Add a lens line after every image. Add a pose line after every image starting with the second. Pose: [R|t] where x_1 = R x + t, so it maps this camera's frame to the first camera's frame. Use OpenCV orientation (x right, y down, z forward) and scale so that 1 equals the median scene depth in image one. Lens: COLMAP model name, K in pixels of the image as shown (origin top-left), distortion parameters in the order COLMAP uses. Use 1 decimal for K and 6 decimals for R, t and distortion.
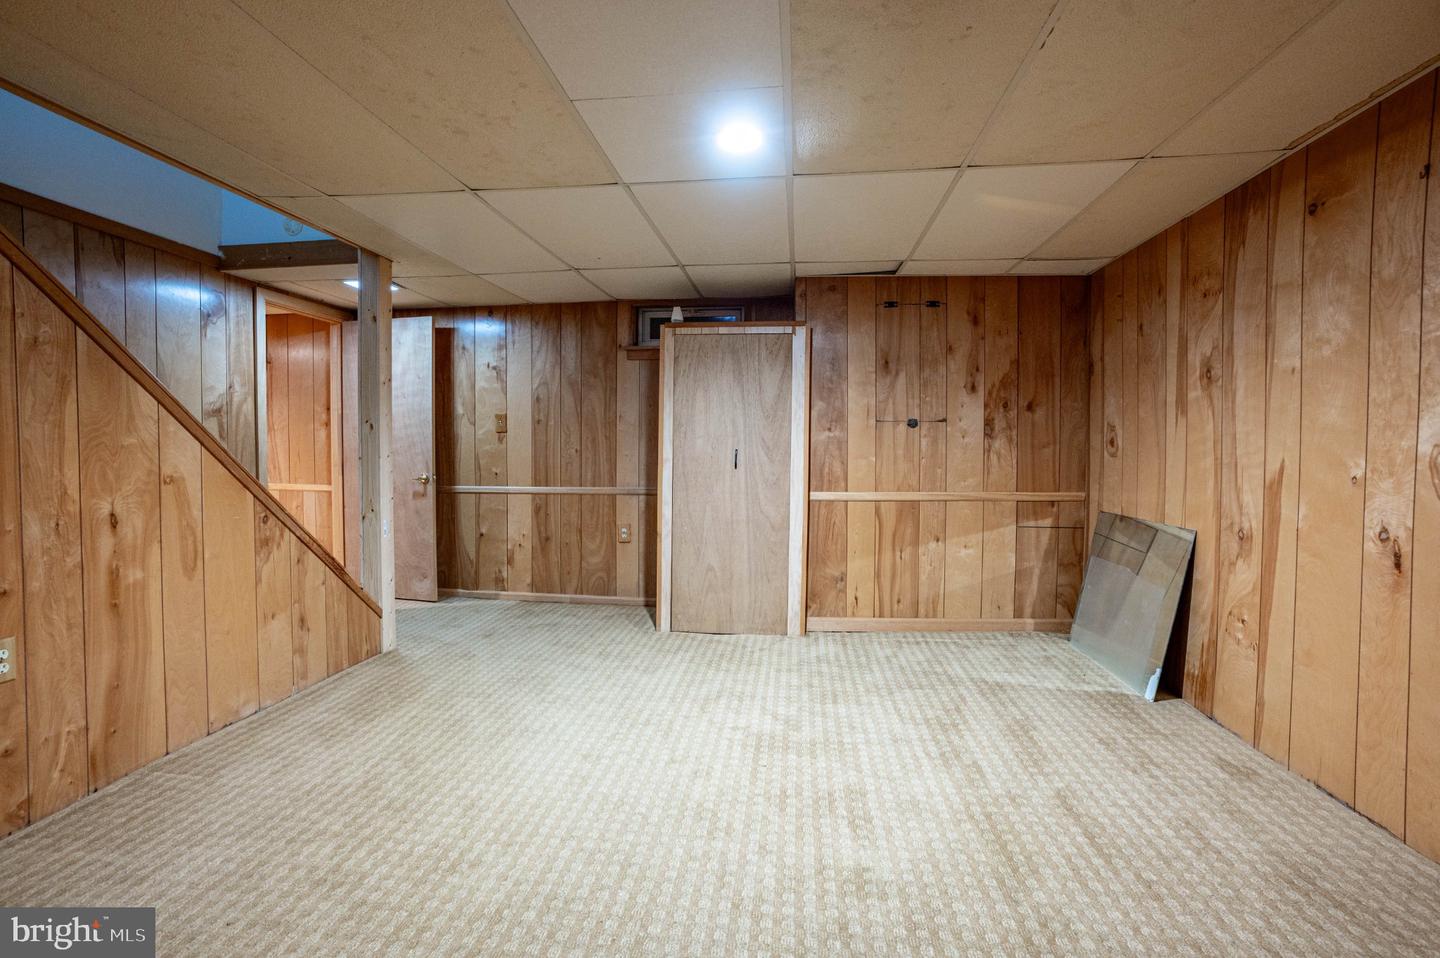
lens RADIAL K [[662.6, 0, 716.3], [0, 662.6, 475.9], [0, 0, 1]] dist [-0.084602, 0.044178]
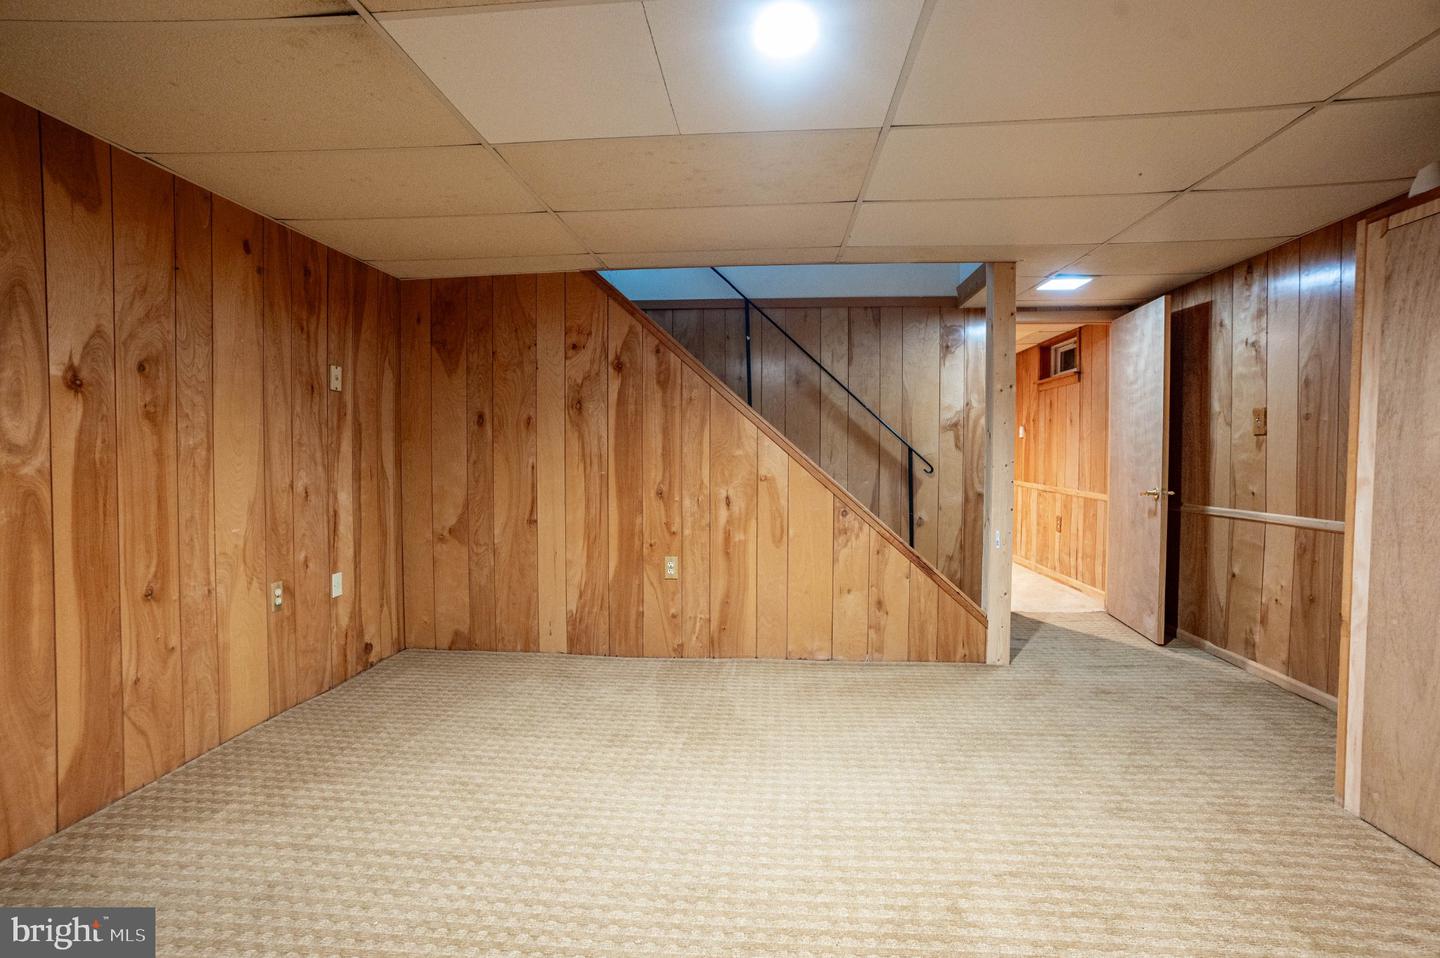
lens RADIAL K [[662.6, 0, 716.3], [0, 662.6, 475.9], [0, 0, 1]] dist [-0.084602, 0.044178]
pose [[0.036371, 0.030791, -0.998864, 0.557810], [-0.039528, 0.998787, 0.029349, -0.032712], [0.998556, 0.038416, 0.037544, 0.664549]]
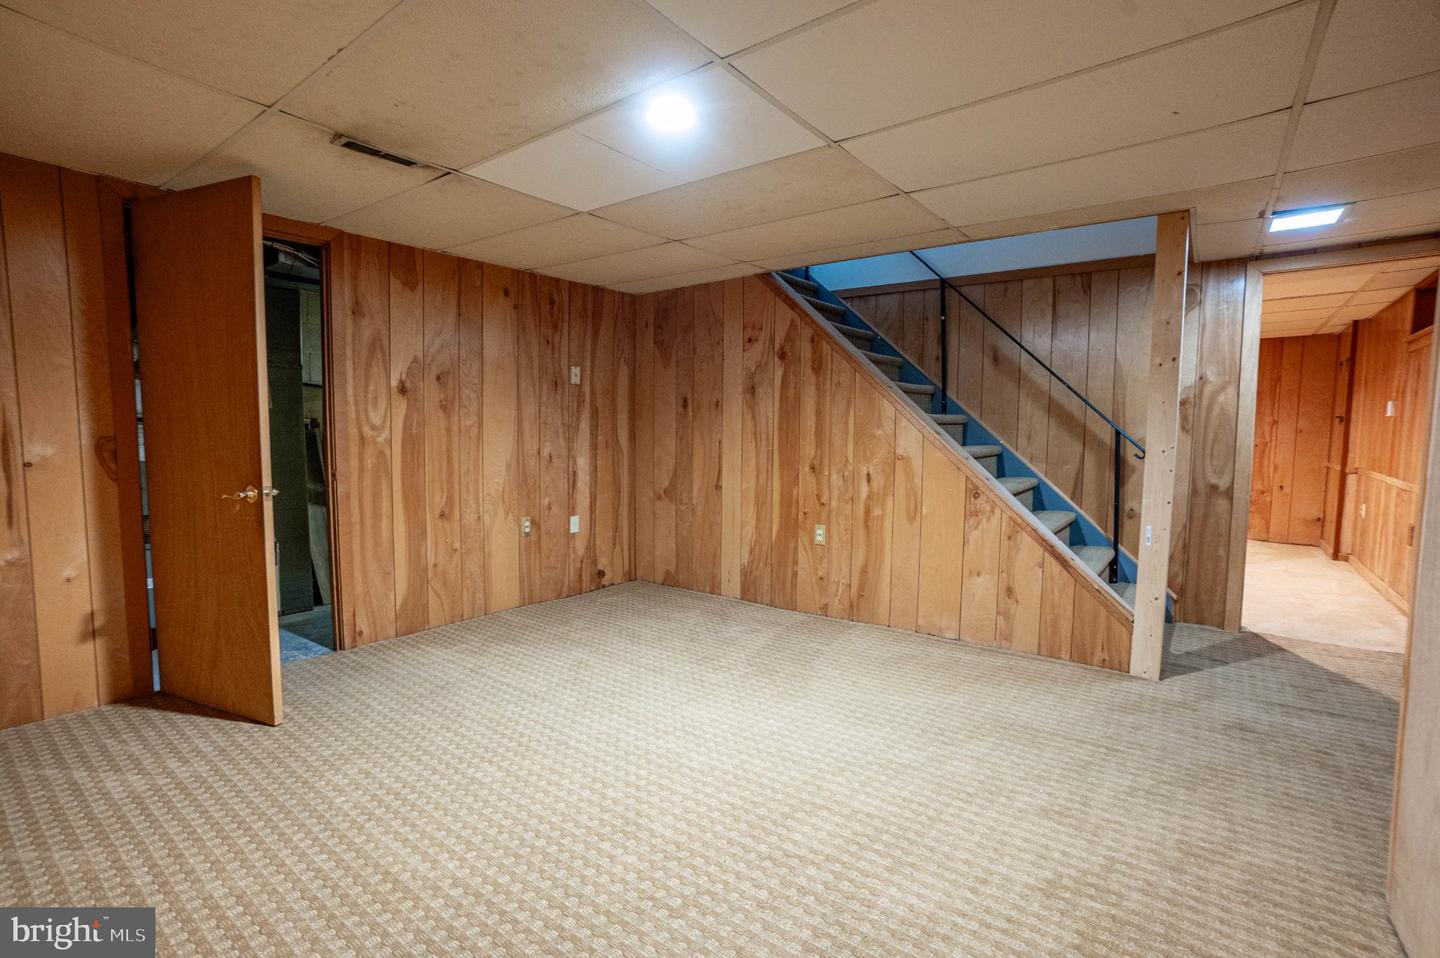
lens RADIAL K [[676.5, 0, 722.6], [0, 676.5, 478.0], [0, 0, 1]] dist [-0.090651, 0.050242]
pose [[-0.503163, 0.058044, -0.862240, 0.636661], [-0.043598, 0.994766, 0.092408, -0.061906], [0.863091, 0.084088, -0.497999, 1.162986]]
